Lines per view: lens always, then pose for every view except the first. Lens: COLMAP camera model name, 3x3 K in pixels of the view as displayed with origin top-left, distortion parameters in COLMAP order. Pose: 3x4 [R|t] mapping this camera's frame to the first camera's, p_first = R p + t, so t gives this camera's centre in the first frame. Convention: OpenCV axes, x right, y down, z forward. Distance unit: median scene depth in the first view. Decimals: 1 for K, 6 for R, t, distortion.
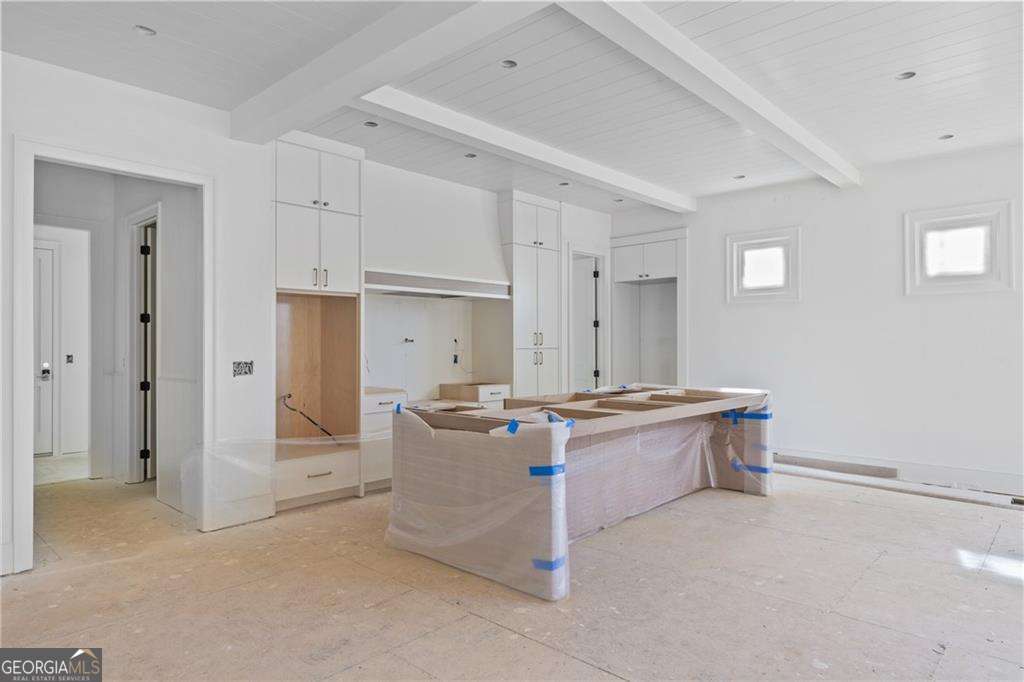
lens RADIAL K [[613.9, 0, 516.0], [0, 613.9, 340.1], [0, 0, 1]] dist [0.005504, -0.001374]
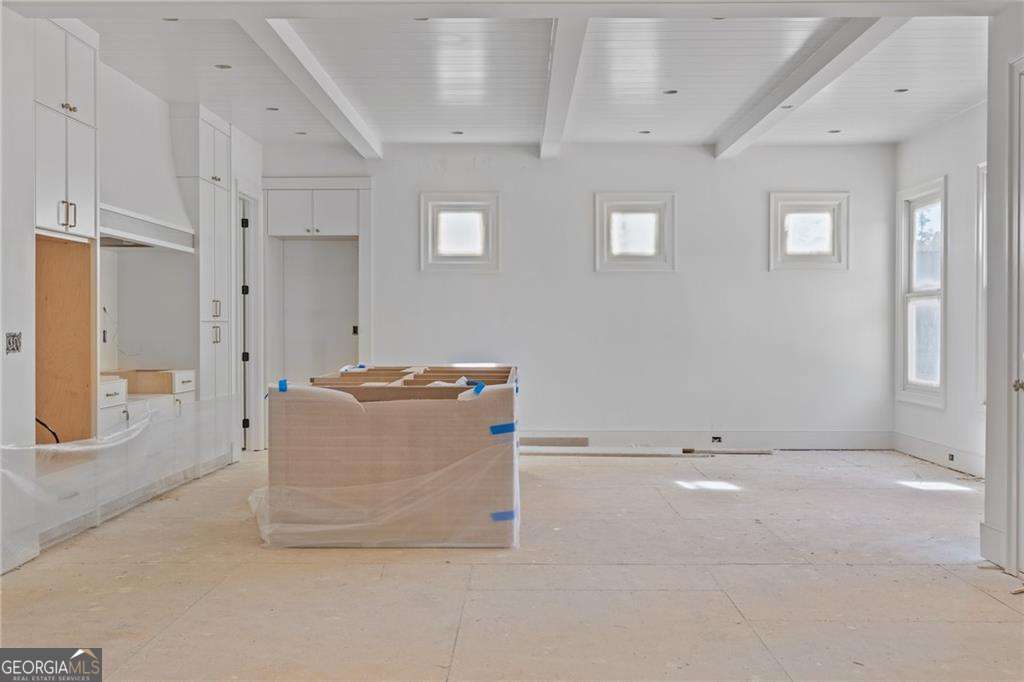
lens RADIAL K [[996.3, 0, 515.9], [0, 996.3, 337.4], [0, 0, 1]] dist [-0.002729, 0.000000]
pose [[0.735368, -0.004662, 0.677652, -0.616841], [-0.006783, 0.999876, 0.014240, 0.016459], [-0.677634, -0.015068, 0.735245, -0.157315]]
